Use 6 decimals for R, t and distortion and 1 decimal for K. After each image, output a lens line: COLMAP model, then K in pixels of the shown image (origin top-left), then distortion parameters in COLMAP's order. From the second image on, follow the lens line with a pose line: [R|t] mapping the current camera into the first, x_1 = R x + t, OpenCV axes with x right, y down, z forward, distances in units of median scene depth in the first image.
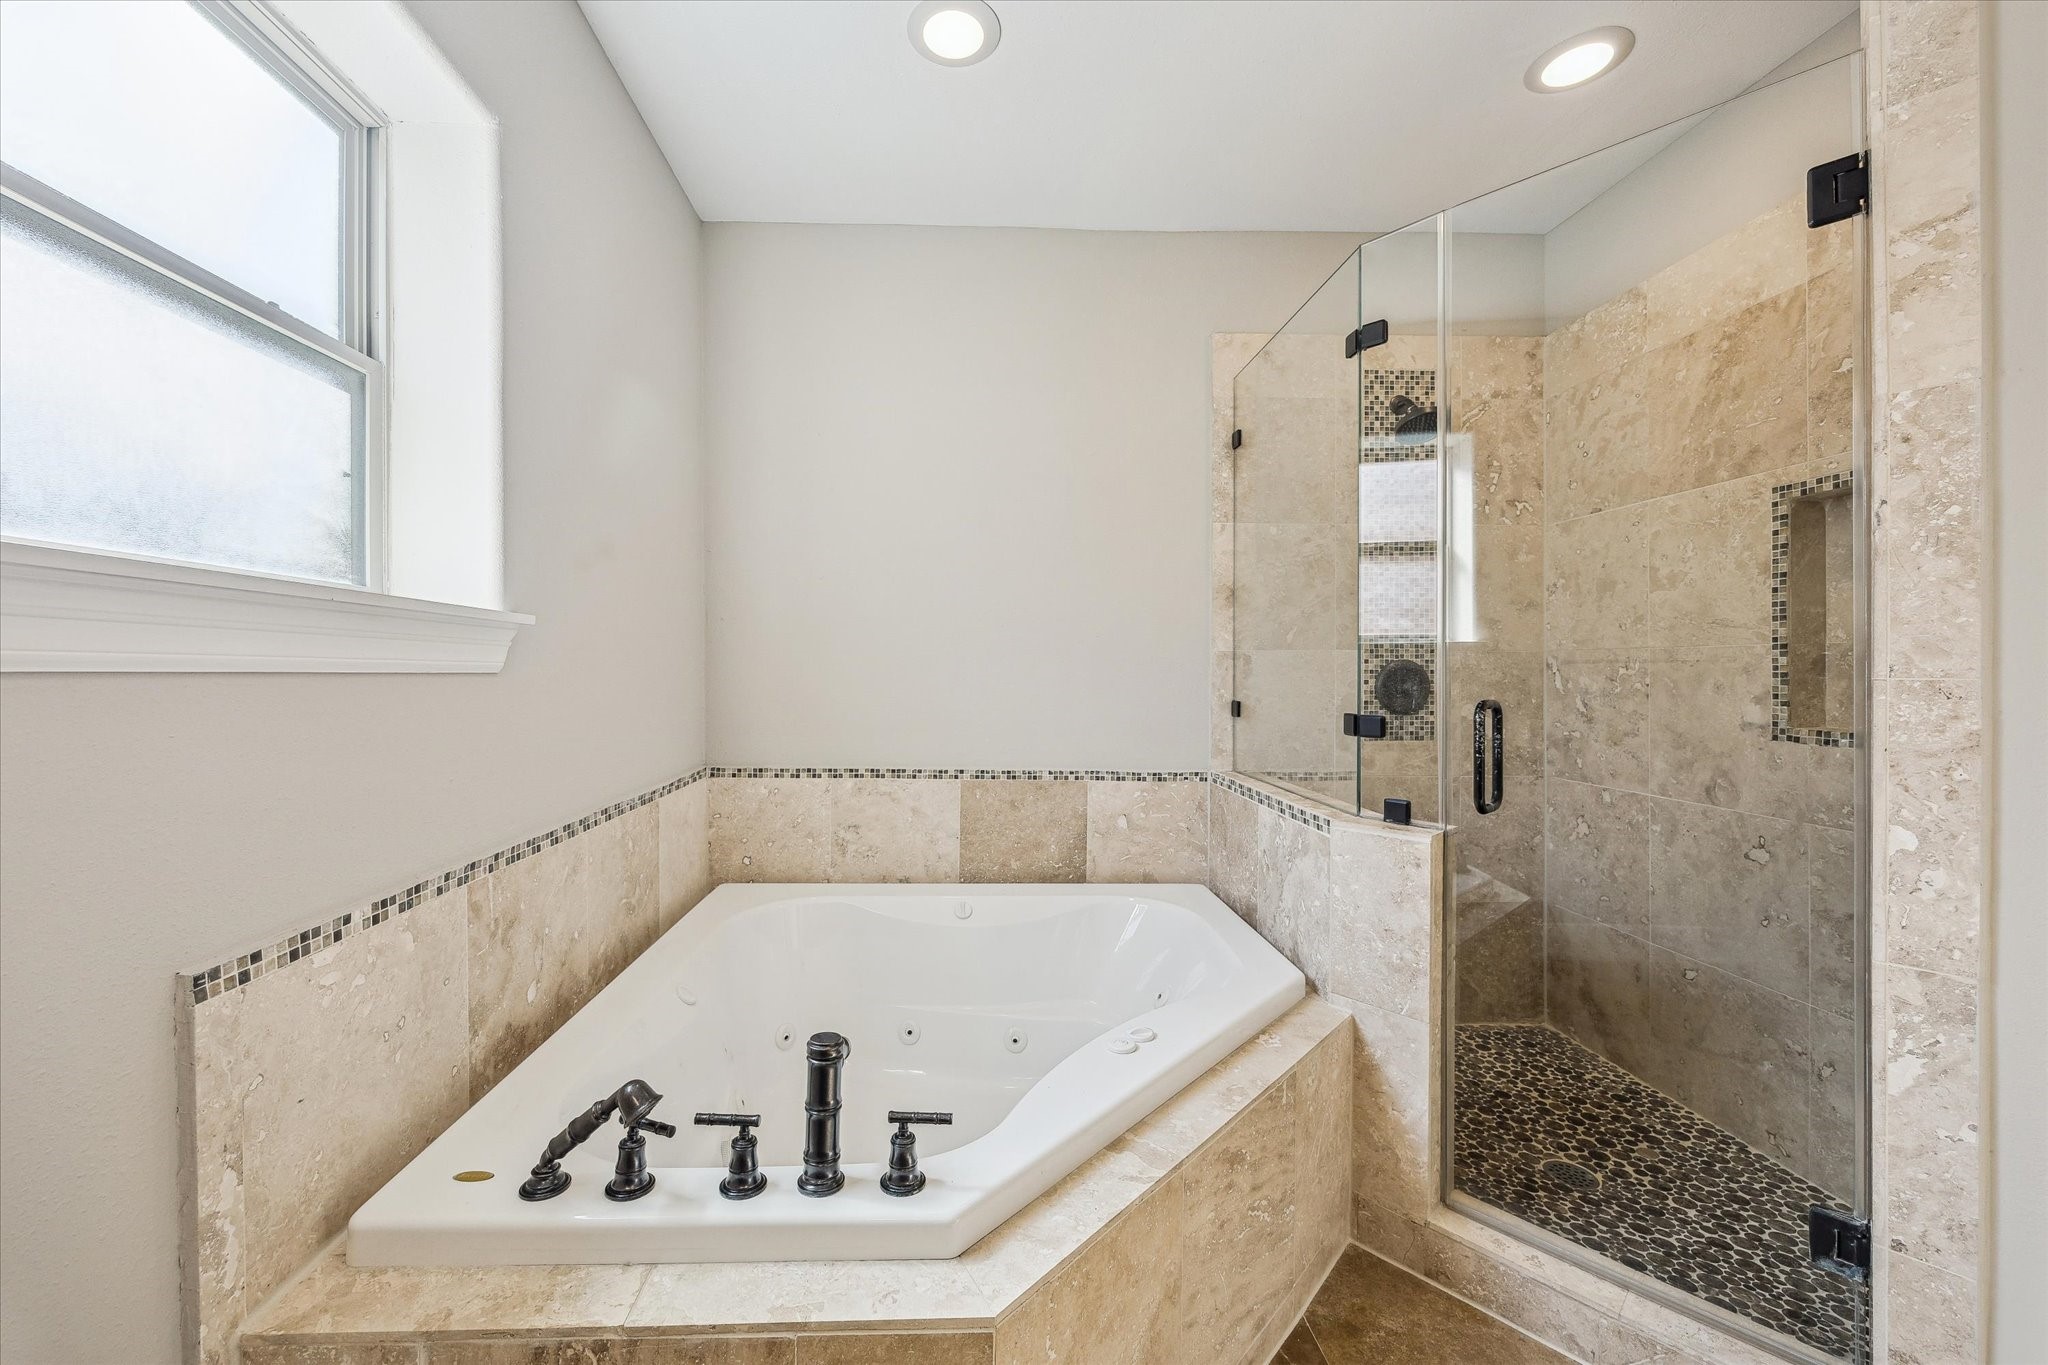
lens RADIAL K [[796.3, 0, 1023.0], [0, 796.3, 668.4], [0, 0, 1]] dist [-0.009154, -0.000083]
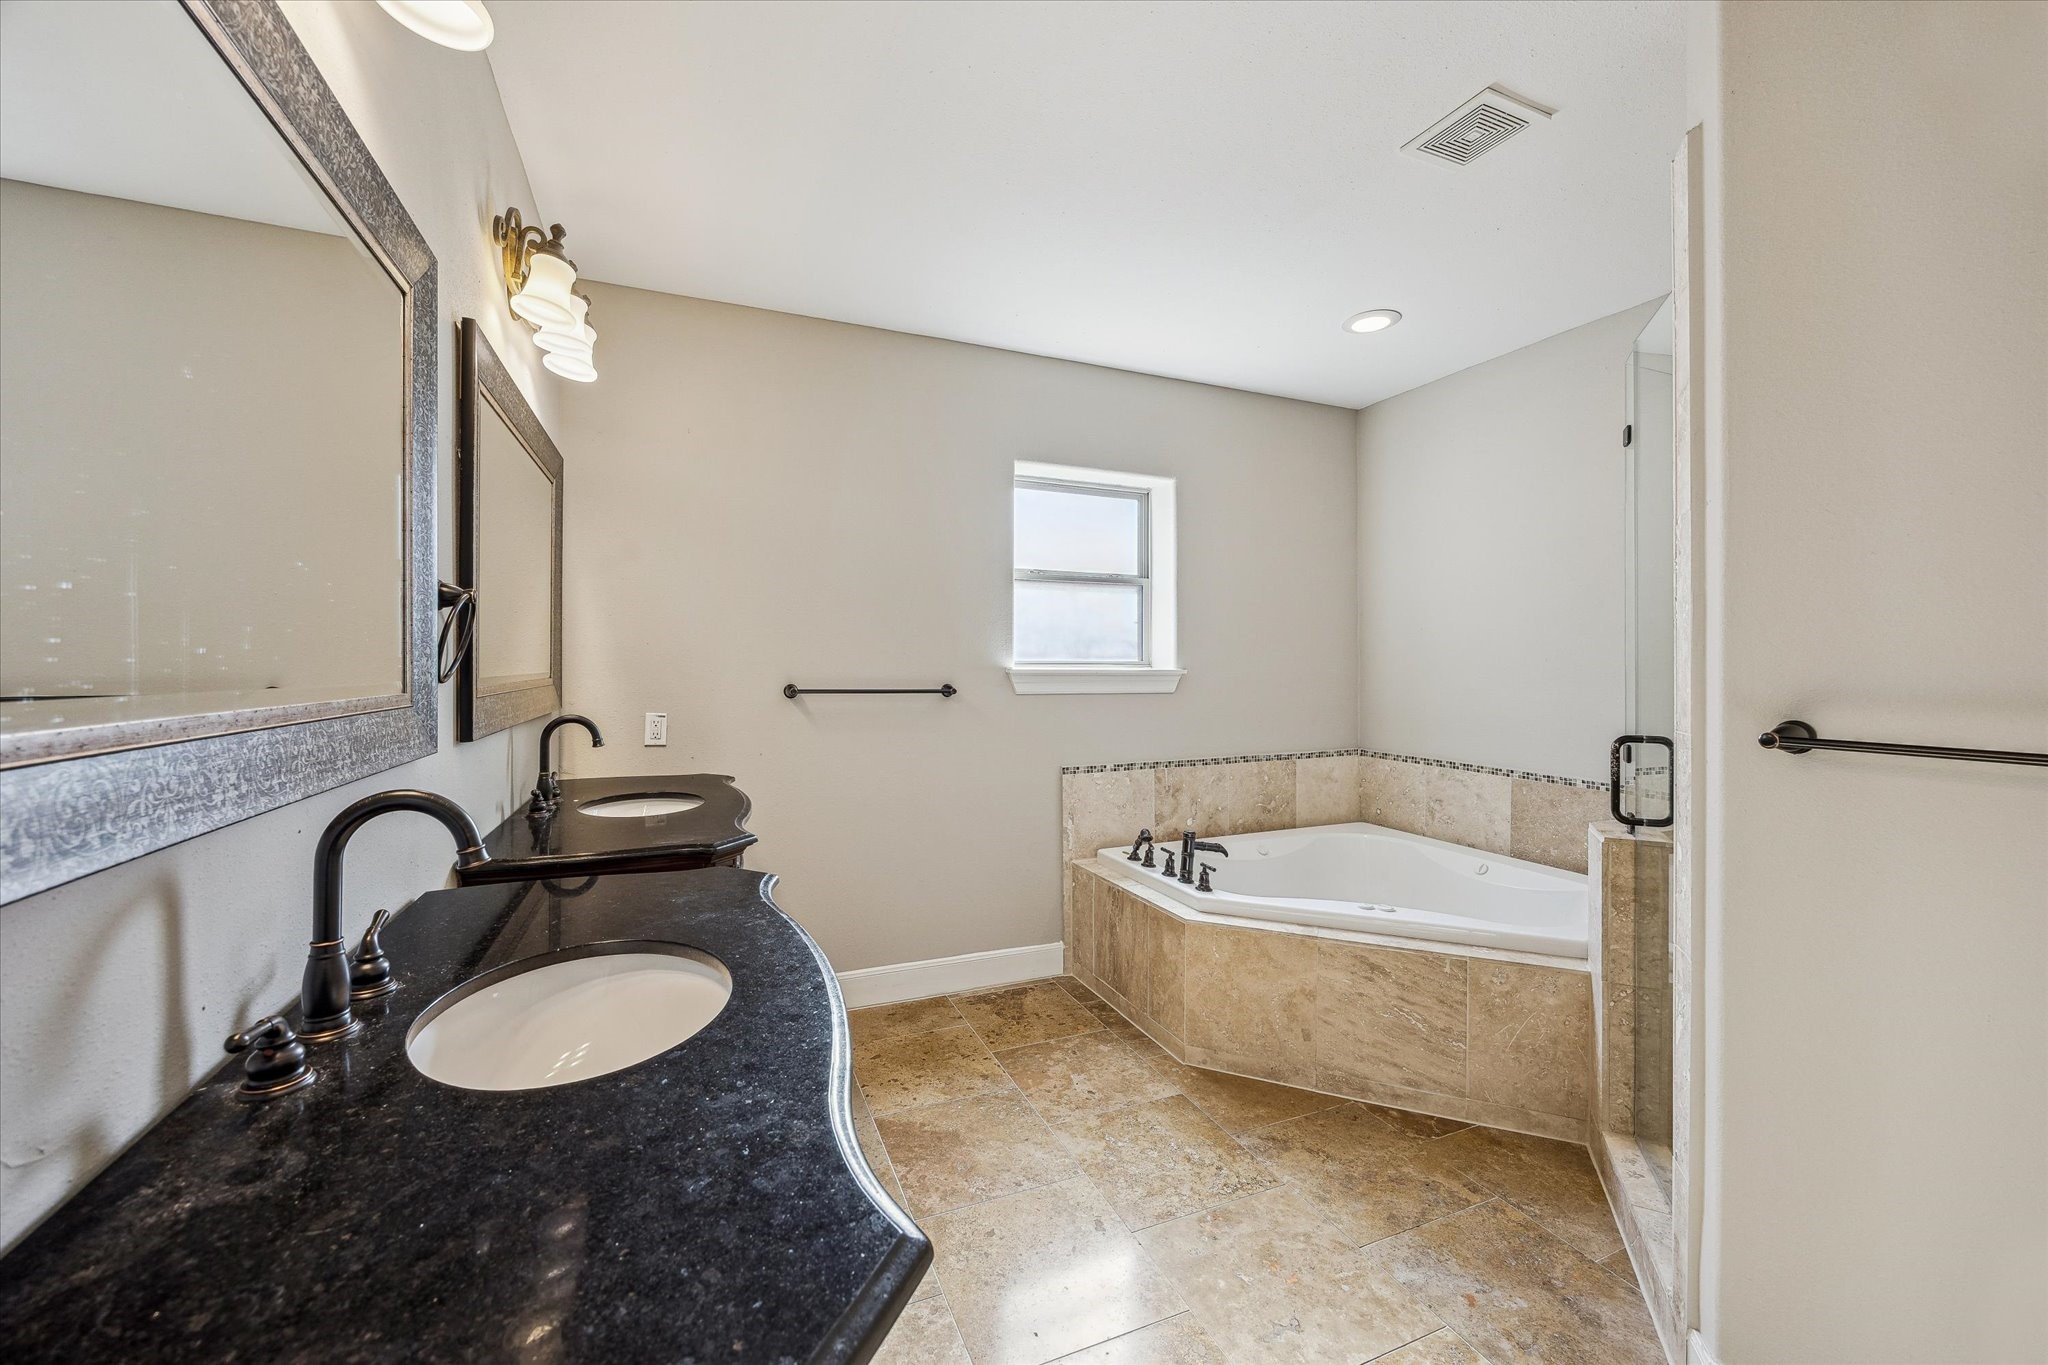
lens RADIAL K [[796.3, 0, 1024.9], [0, 796.3, 671.7], [0, 0, 1]] dist [-0.009154, -0.000083]
pose [[0.368029, 0.005903, -0.929796, 1.480688], [0.000669, 0.999978, 0.006614, -0.076227], [0.929814, -0.003056, 0.368017, -0.389471]]
